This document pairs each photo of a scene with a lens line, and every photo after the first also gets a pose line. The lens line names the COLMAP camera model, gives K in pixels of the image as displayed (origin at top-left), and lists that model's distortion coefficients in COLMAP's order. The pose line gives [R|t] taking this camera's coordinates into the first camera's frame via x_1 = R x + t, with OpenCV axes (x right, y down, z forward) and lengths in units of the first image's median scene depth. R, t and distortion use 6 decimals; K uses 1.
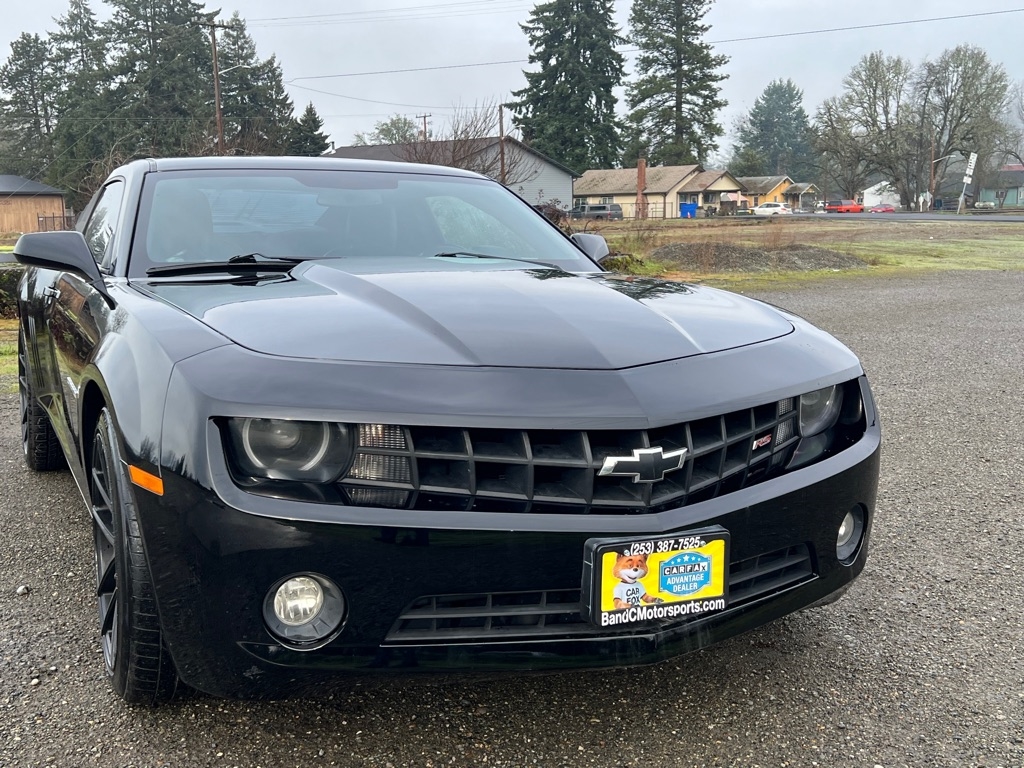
lens RADIAL K [[1222.8, 0, 543.6], [0, 1222.8, 387.5], [0, 0, 1]] dist [0.066884, 0.000000]
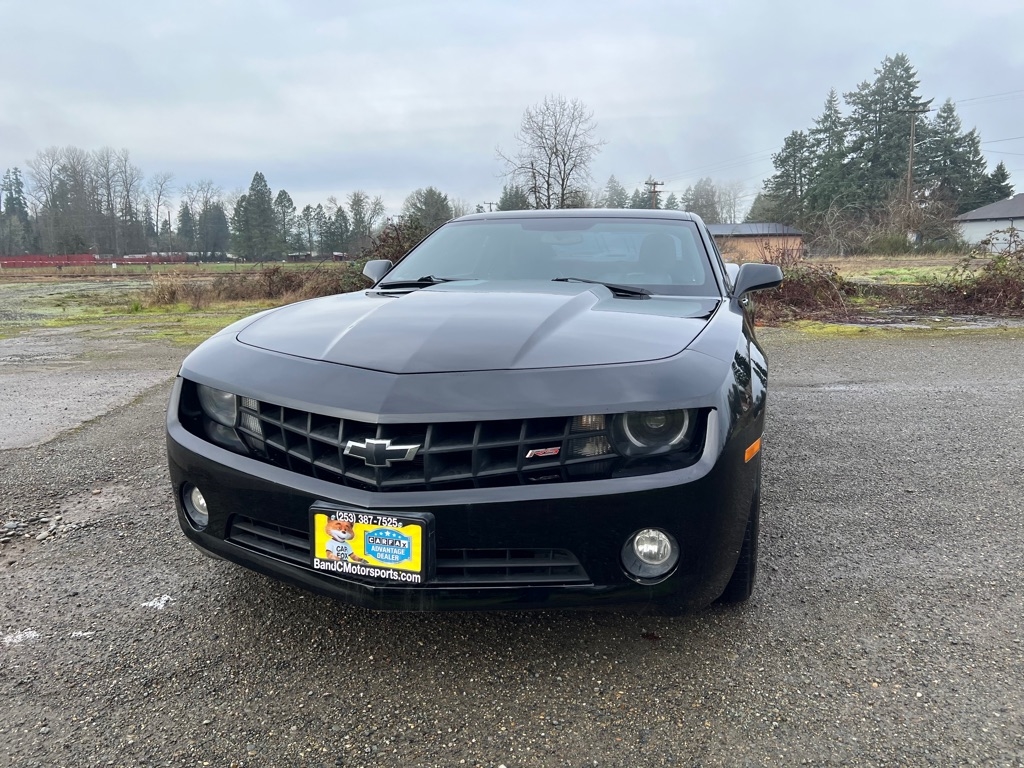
lens RADIAL K [[797.8, 0, 531.2], [0, 797.8, 387.7], [0, 0, 1]] dist [0.064494, -0.080530]
pose [[0.741869, 0.117401, -0.660188, 0.042282], [-0.095280, 0.993020, 0.069521, -0.004264], [0.663742, 0.011327, 0.747876, 0.028713]]
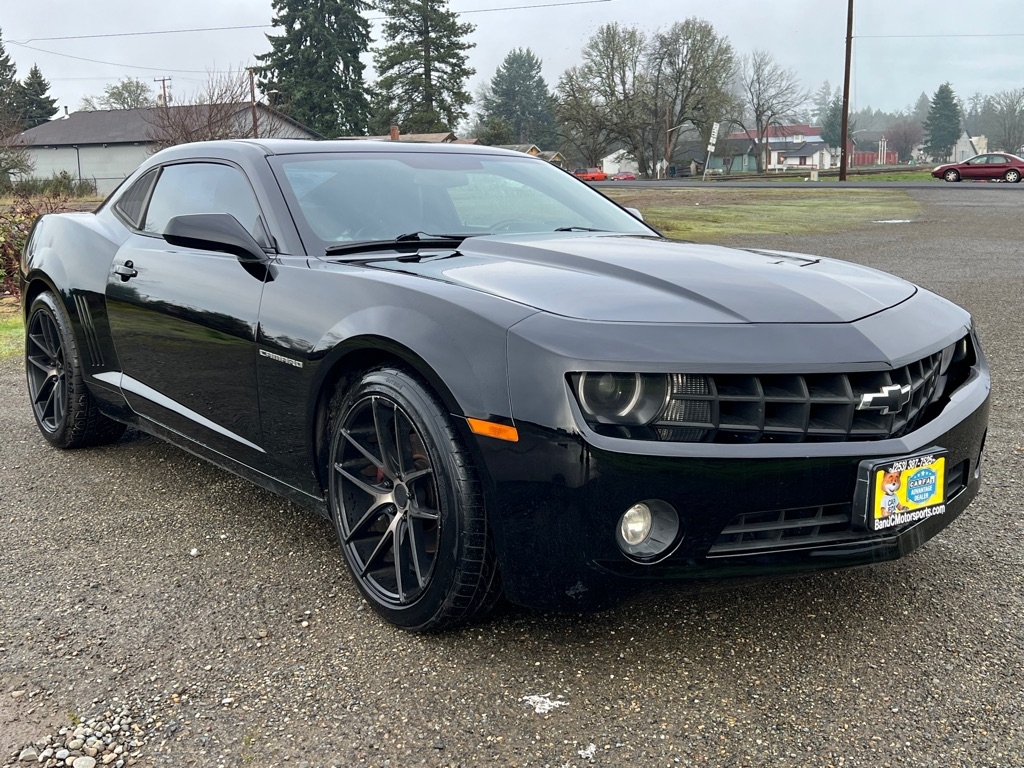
lens RADIAL K [[1222.8, 0, 518.2], [0, 1222.8, 393.8], [0, 0, 1]] dist [0.066884, 0.000000]
pose [[0.980342, -0.041515, 0.192889, -0.030022], [0.035493, 0.998772, 0.034577, 0.000110], [-0.194088, -0.027051, 0.980611, -0.007862]]
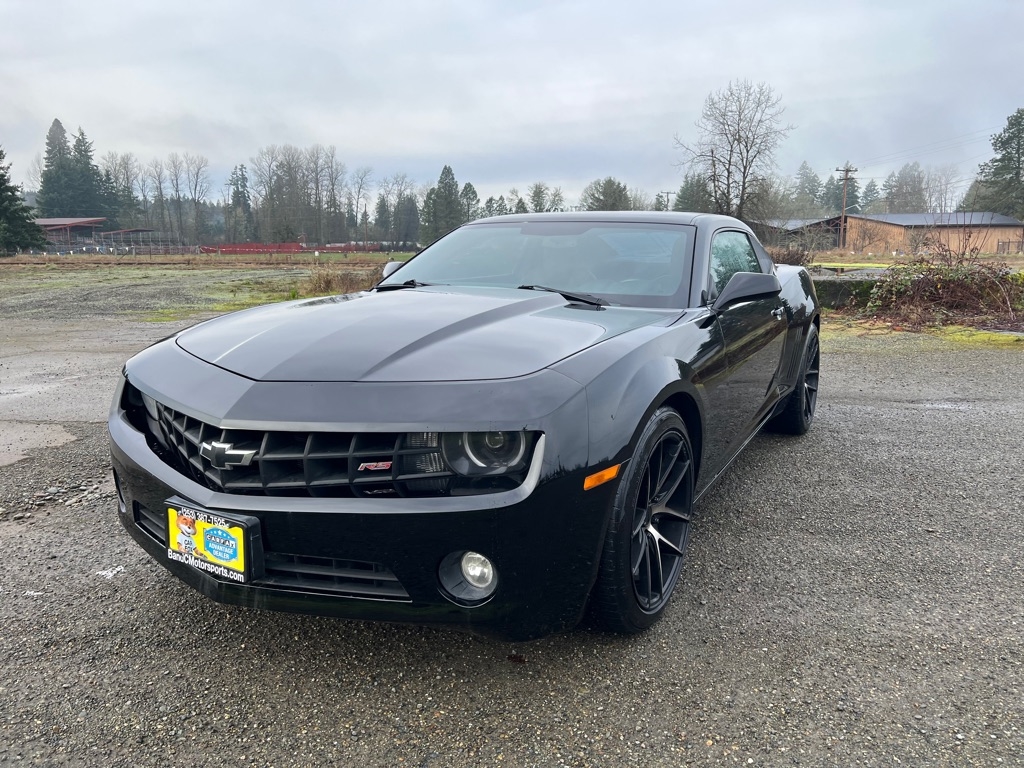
lens RADIAL K [[797.8, 0, 526.8], [0, 797.8, 383.8], [0, 0, 1]] dist [0.064494, -0.080530]
pose [[0.561658, 0.155121, -0.812698, 0.055583], [-0.122689, 0.987023, 0.103604, -0.008257], [0.818222, 0.041519, 0.573401, 0.044599]]
